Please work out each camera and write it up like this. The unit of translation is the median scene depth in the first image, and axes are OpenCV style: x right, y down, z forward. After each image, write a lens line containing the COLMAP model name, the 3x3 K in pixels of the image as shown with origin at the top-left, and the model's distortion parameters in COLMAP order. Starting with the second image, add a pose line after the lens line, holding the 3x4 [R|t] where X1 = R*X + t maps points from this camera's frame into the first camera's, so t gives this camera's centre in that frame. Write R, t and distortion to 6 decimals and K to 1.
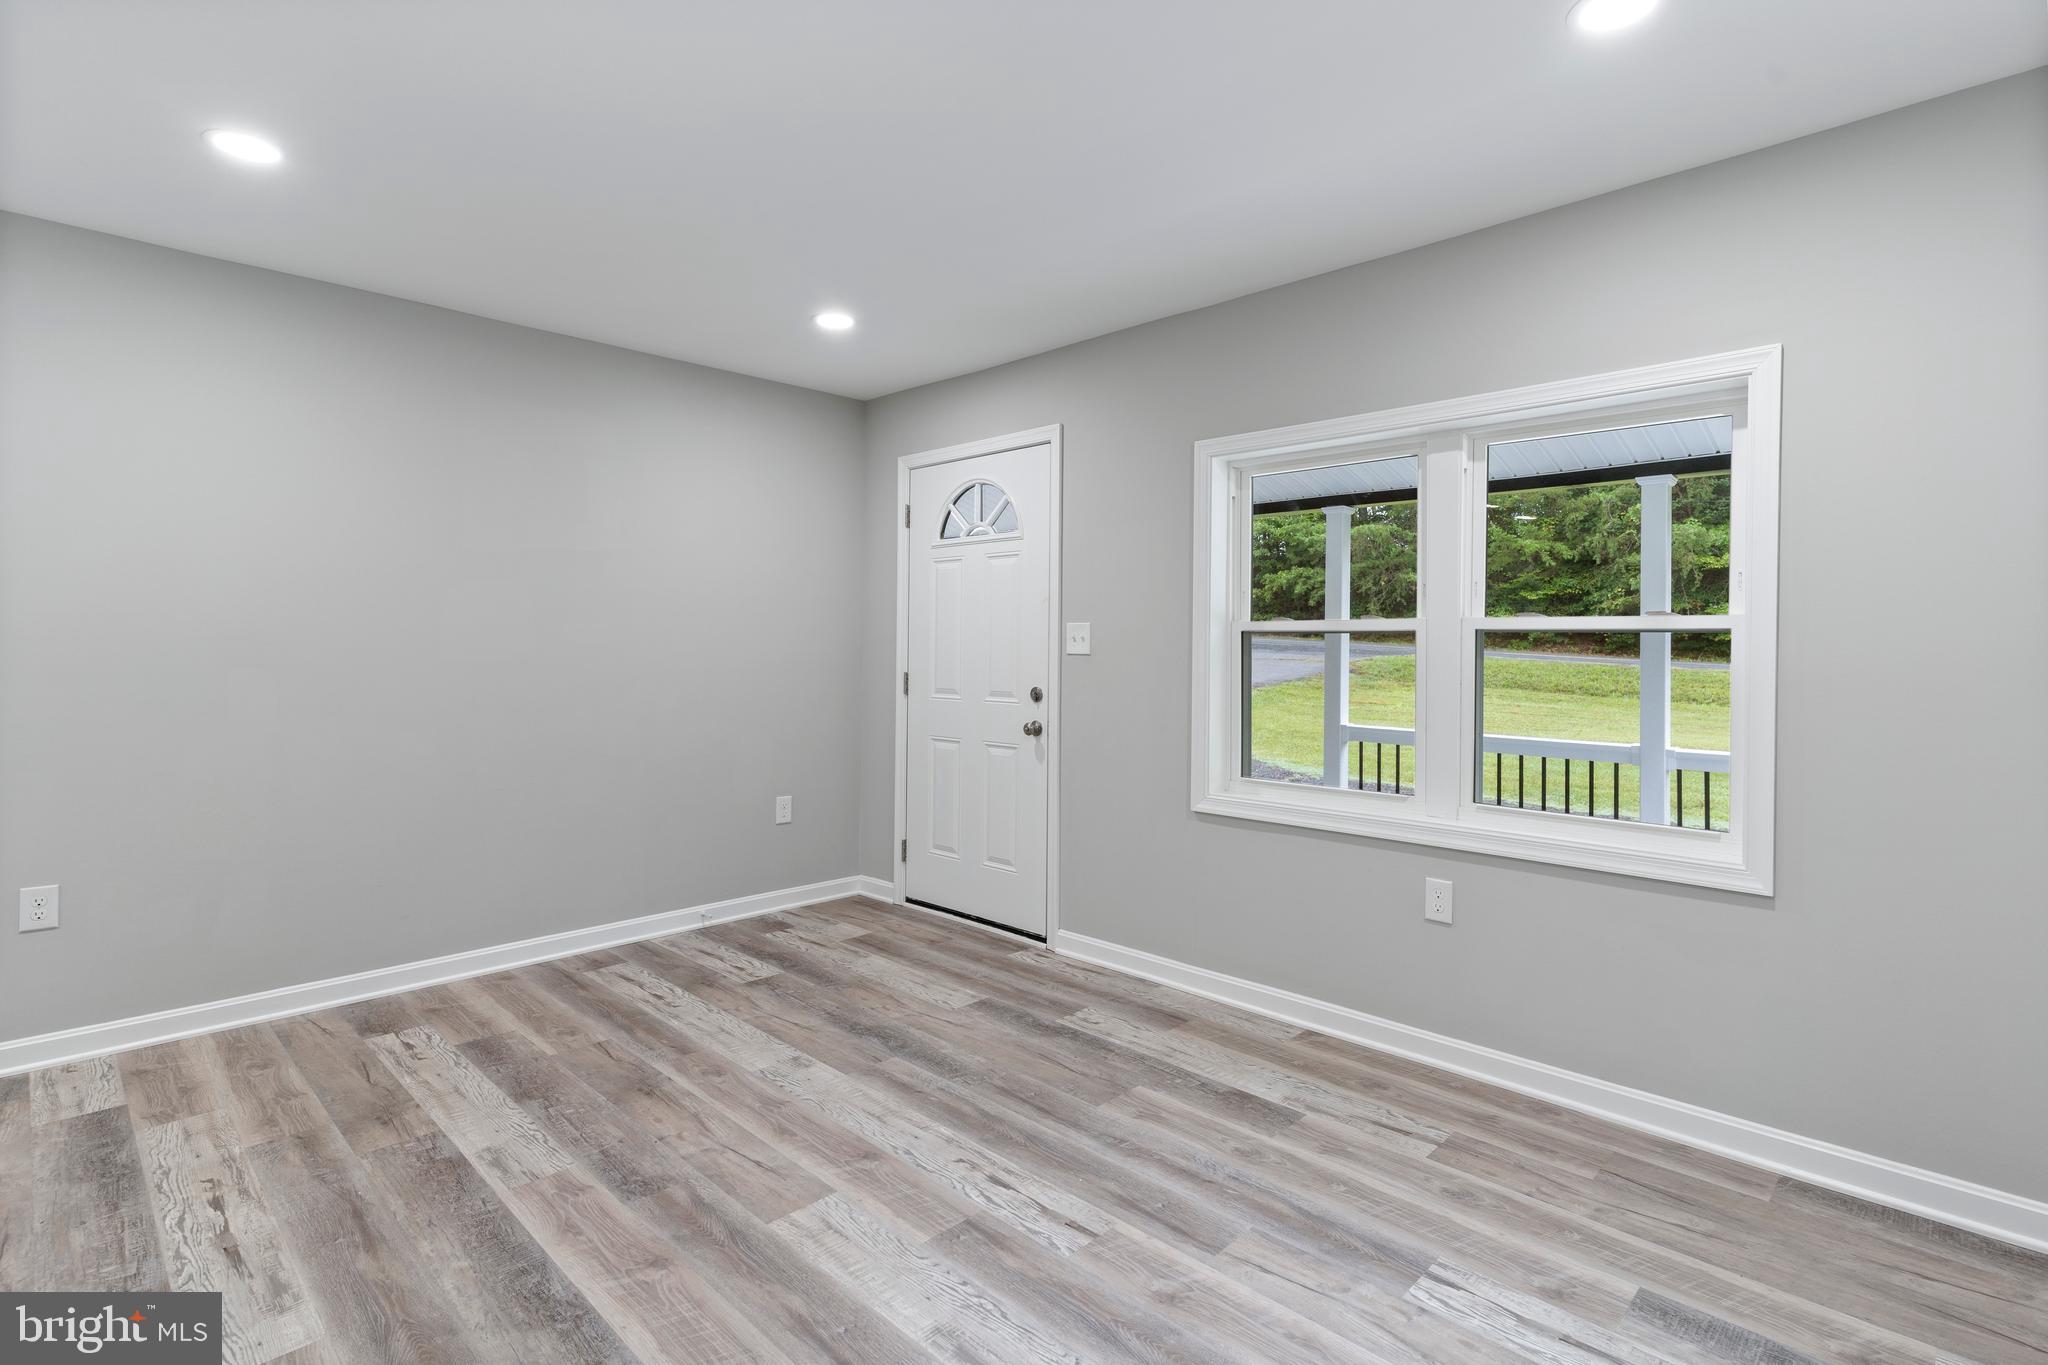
lens RADIAL K [[989.9, 0, 1042.3], [0, 989.9, 654.0], [0, 0, 1]] dist [0.000062, -0.000521]
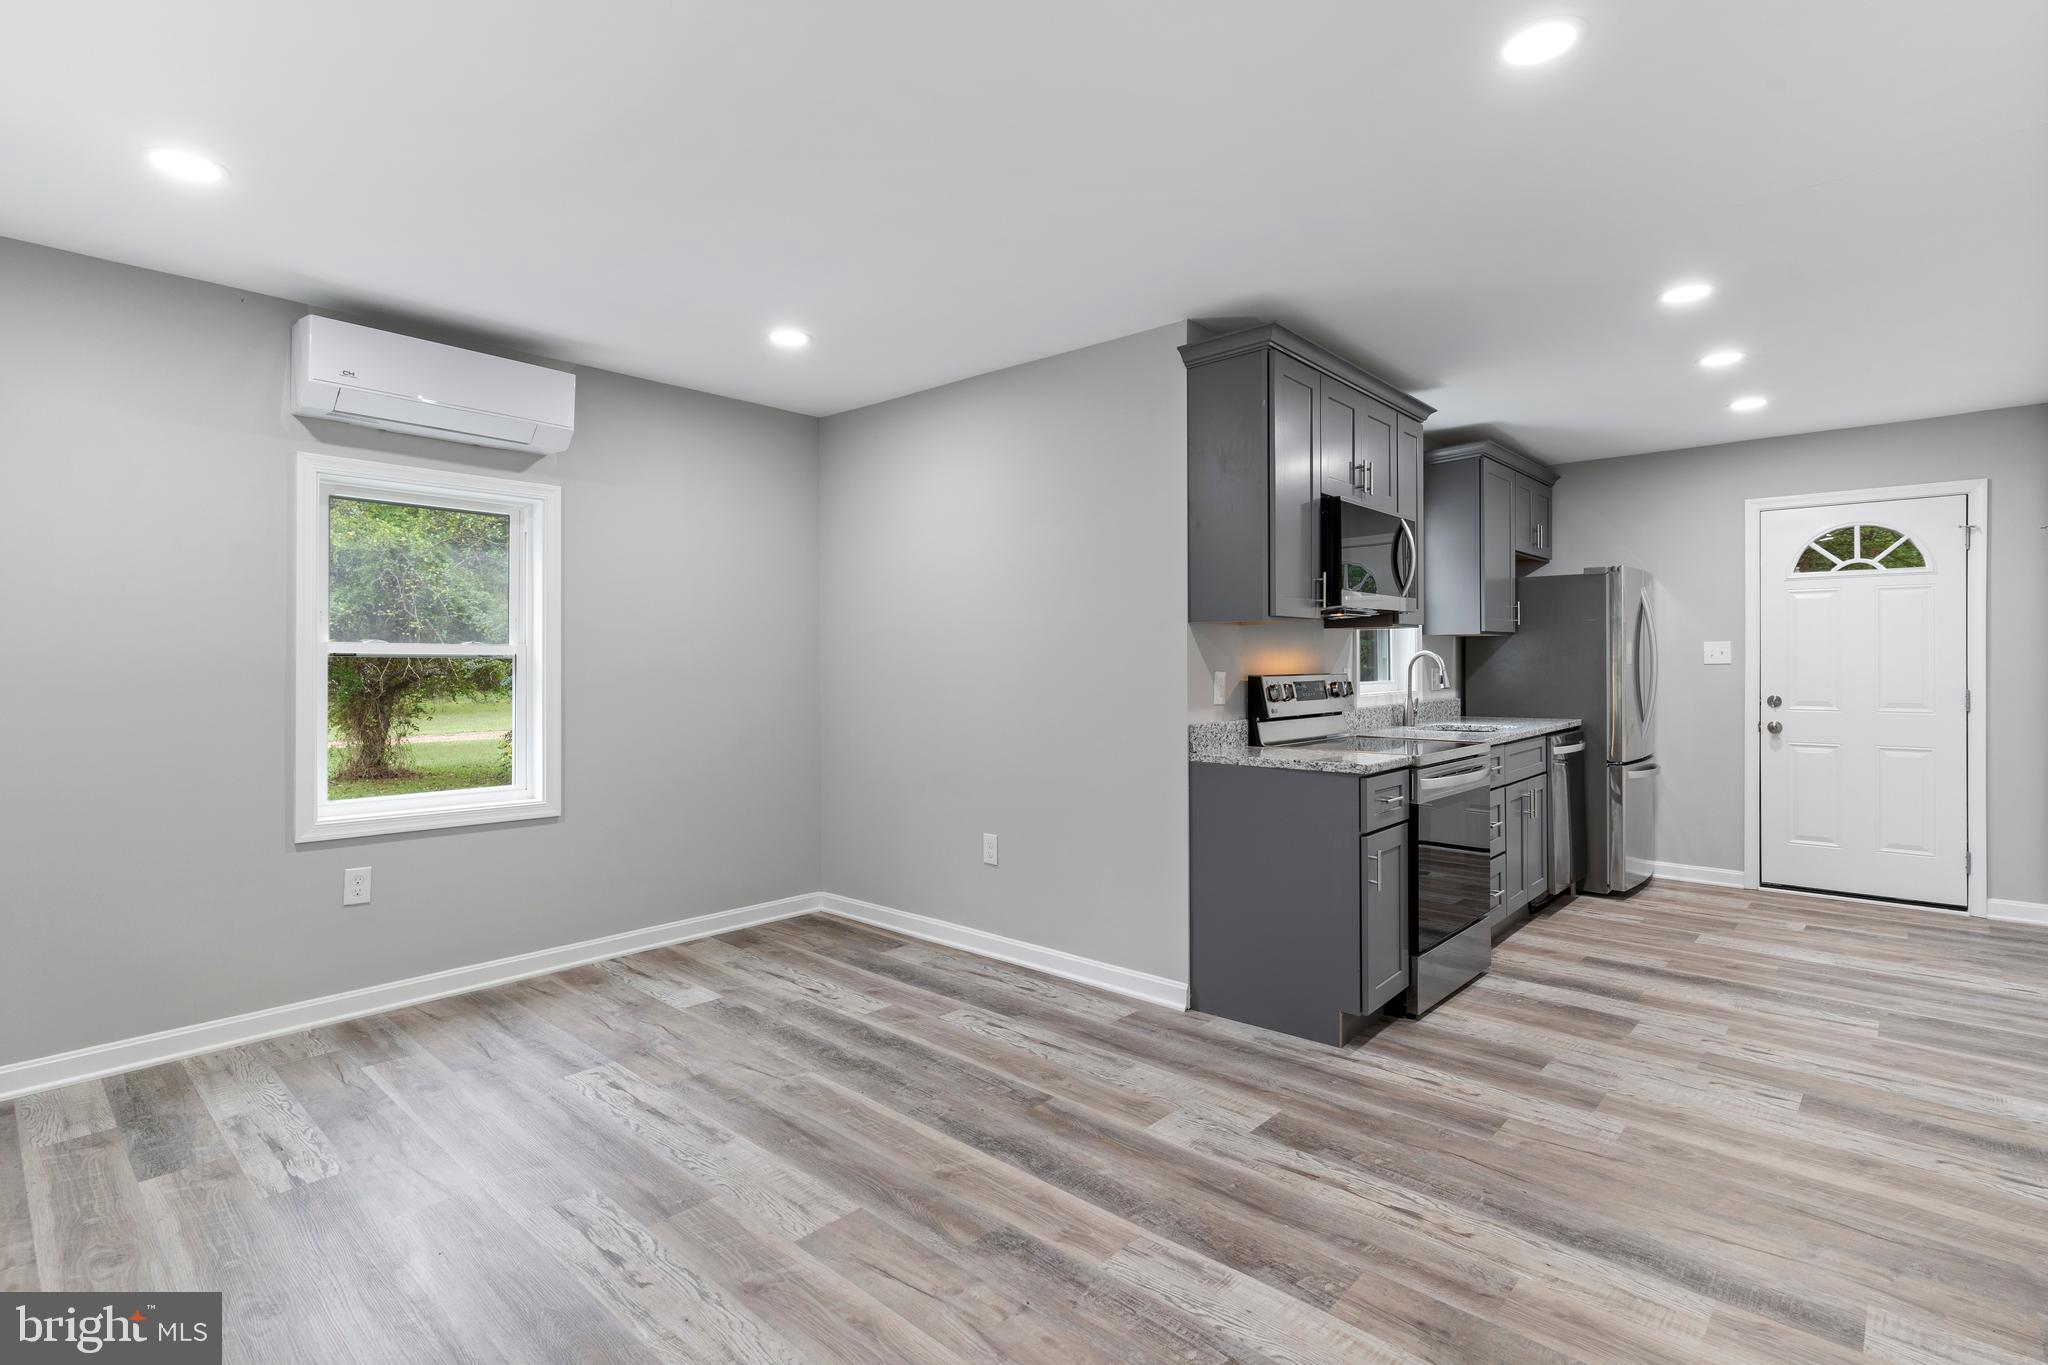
lens RADIAL K [[989.9, 0, 1037.2], [0, 989.9, 672.5], [0, 0, 1]] dist [0.000062, -0.000521]
pose [[-0.999546, -0.003145, -0.029972, -0.392287], [-0.003644, 0.999856, 0.016601, -0.015519], [0.029916, 0.016702, -0.999413, 1.861310]]
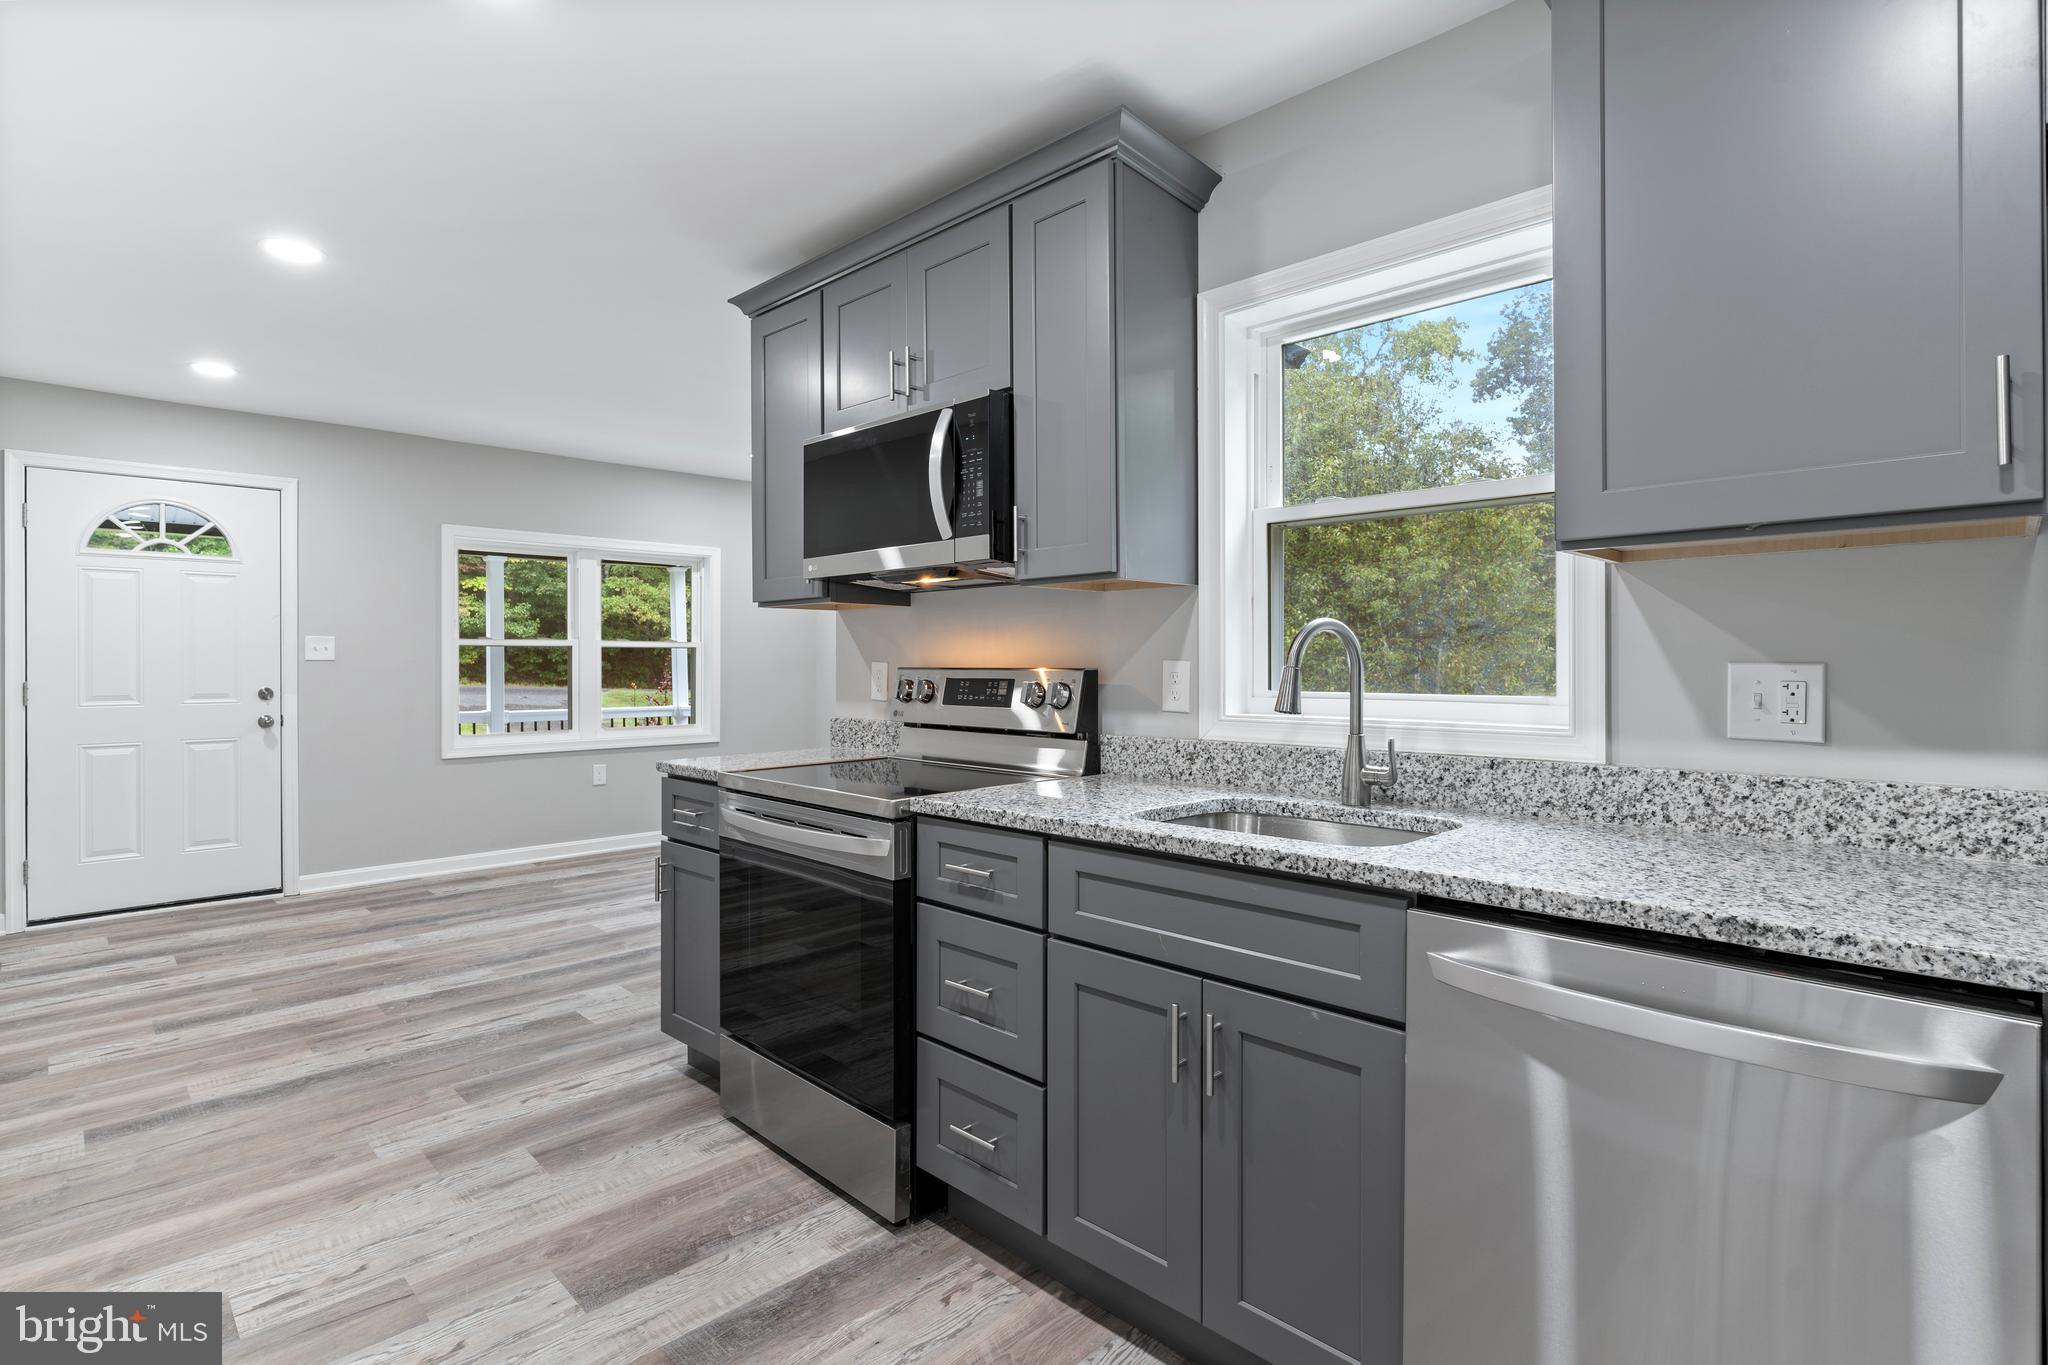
lens RADIAL K [[989.9, 0, 1012.3], [0, 989.9, 664.5], [0, 0, 1]] dist [0.000062, -0.000521]
pose [[0.034317, -0.013318, 0.999322, -2.098703], [0.008447, 0.999879, 0.013035, -0.005599], [-0.999375, 0.007994, 0.034425, 0.064240]]
